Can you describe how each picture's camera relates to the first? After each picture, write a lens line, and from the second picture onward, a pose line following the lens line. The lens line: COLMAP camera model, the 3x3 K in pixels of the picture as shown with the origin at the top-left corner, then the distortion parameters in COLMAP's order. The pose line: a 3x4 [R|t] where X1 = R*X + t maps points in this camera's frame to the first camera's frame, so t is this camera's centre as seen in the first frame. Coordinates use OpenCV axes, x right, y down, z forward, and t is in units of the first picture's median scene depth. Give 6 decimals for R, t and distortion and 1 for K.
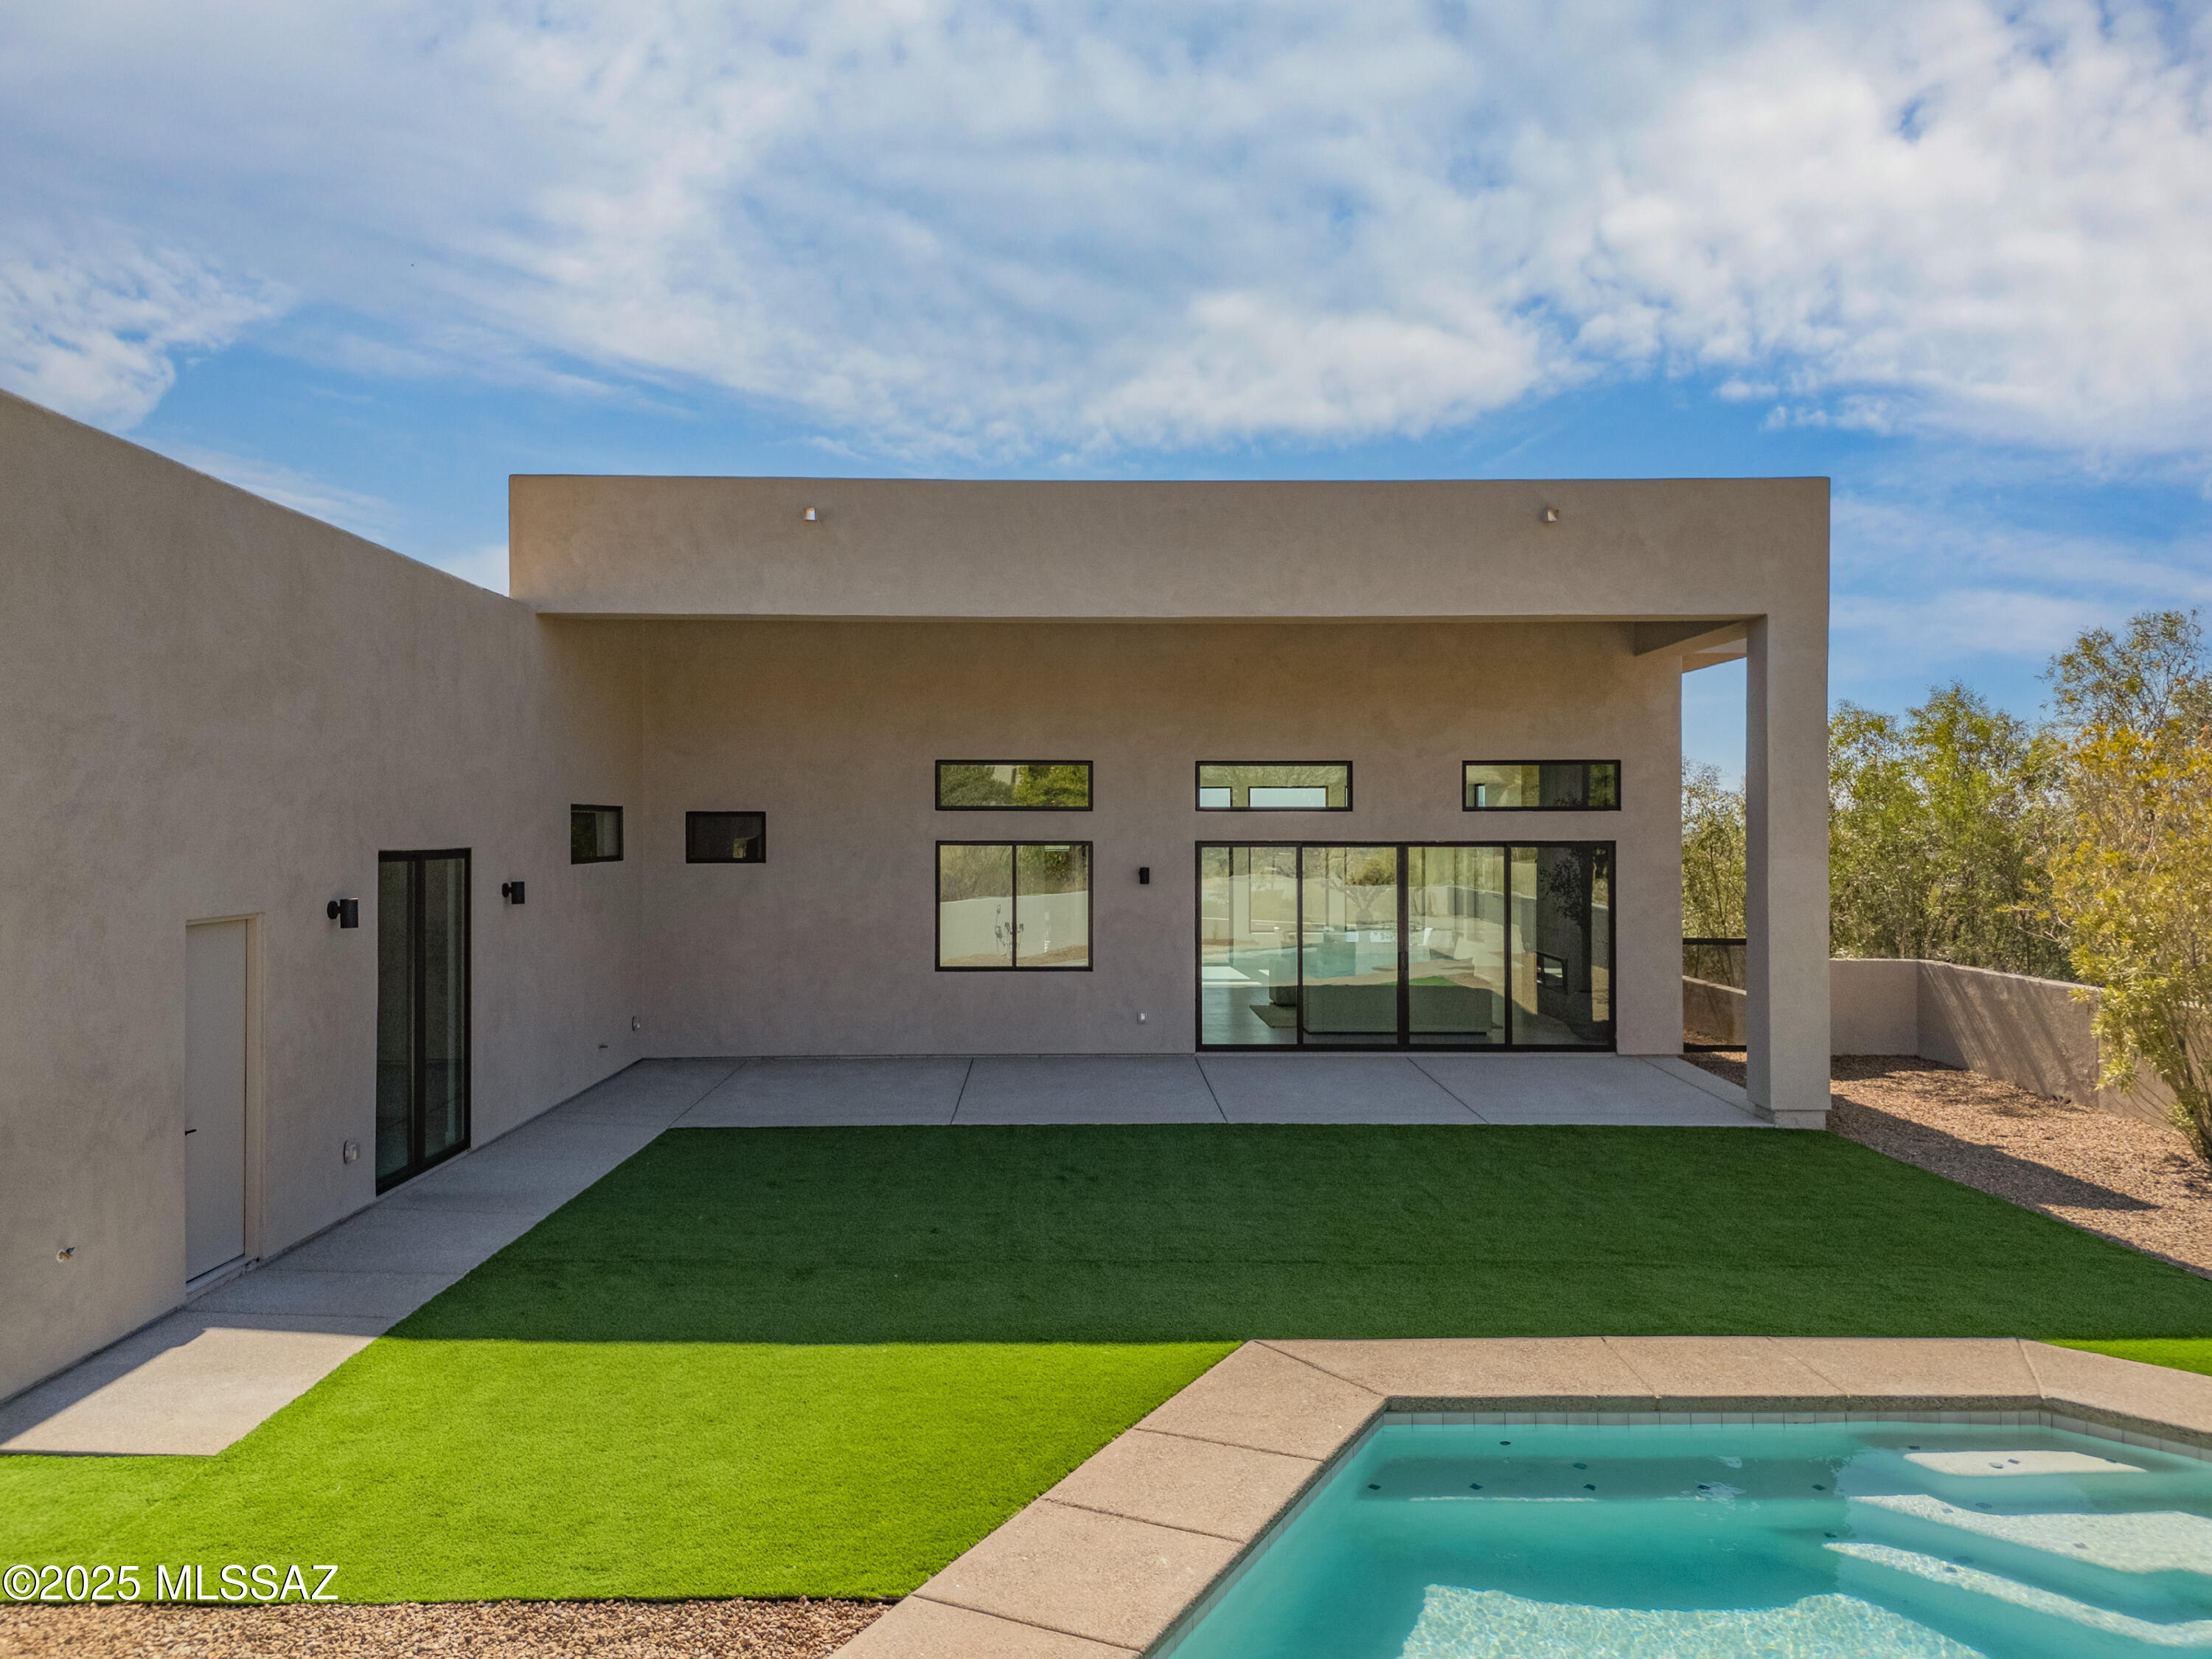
lens RADIAL K [[1563.8, 0, 1106.0], [0, 1563.8, 829.5], [0, 0, 1]] dist [0.001147, -0.000785]
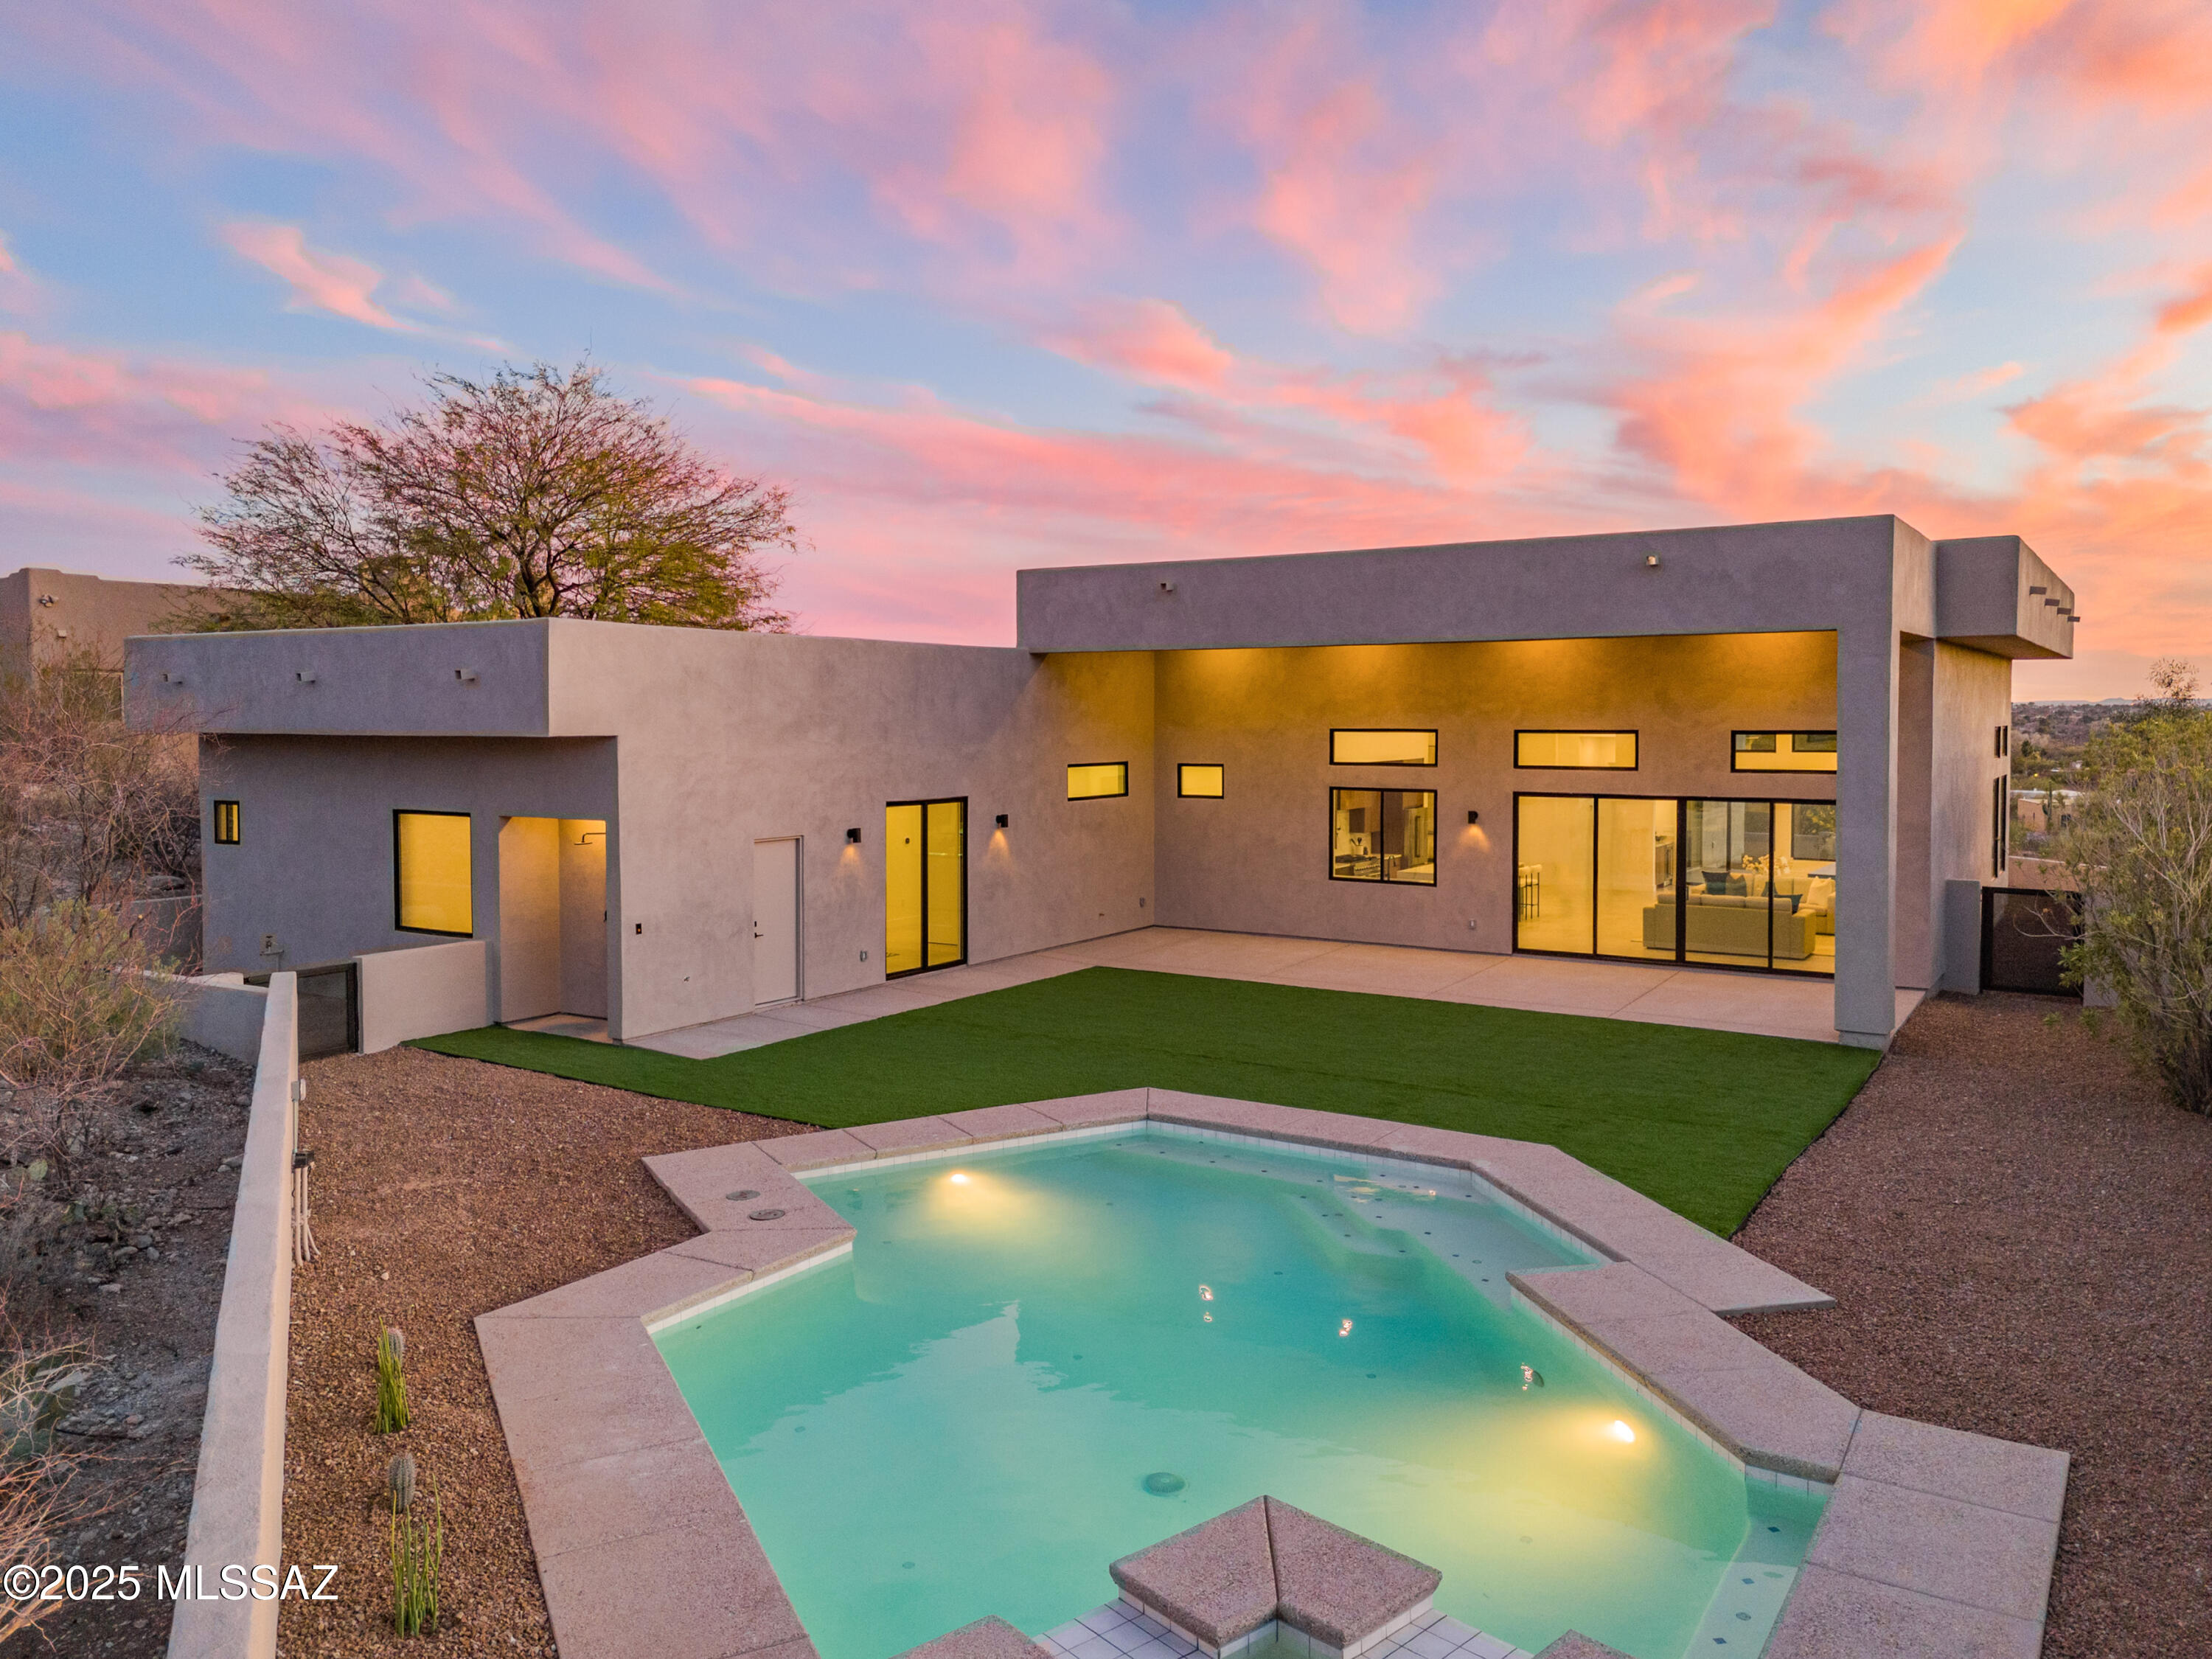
lens RADIAL K [[1611.7, 0, 1106.0], [0, 1611.7, 829.5], [0, 0, 1]] dist [-0.000422, -0.000343]
pose [[0.824343, 0.042960, -0.564458, 0.592658], [0.000171, 0.997097, 0.076137, -0.069429], [0.566090, -0.062860, 0.821943, -0.315574]]
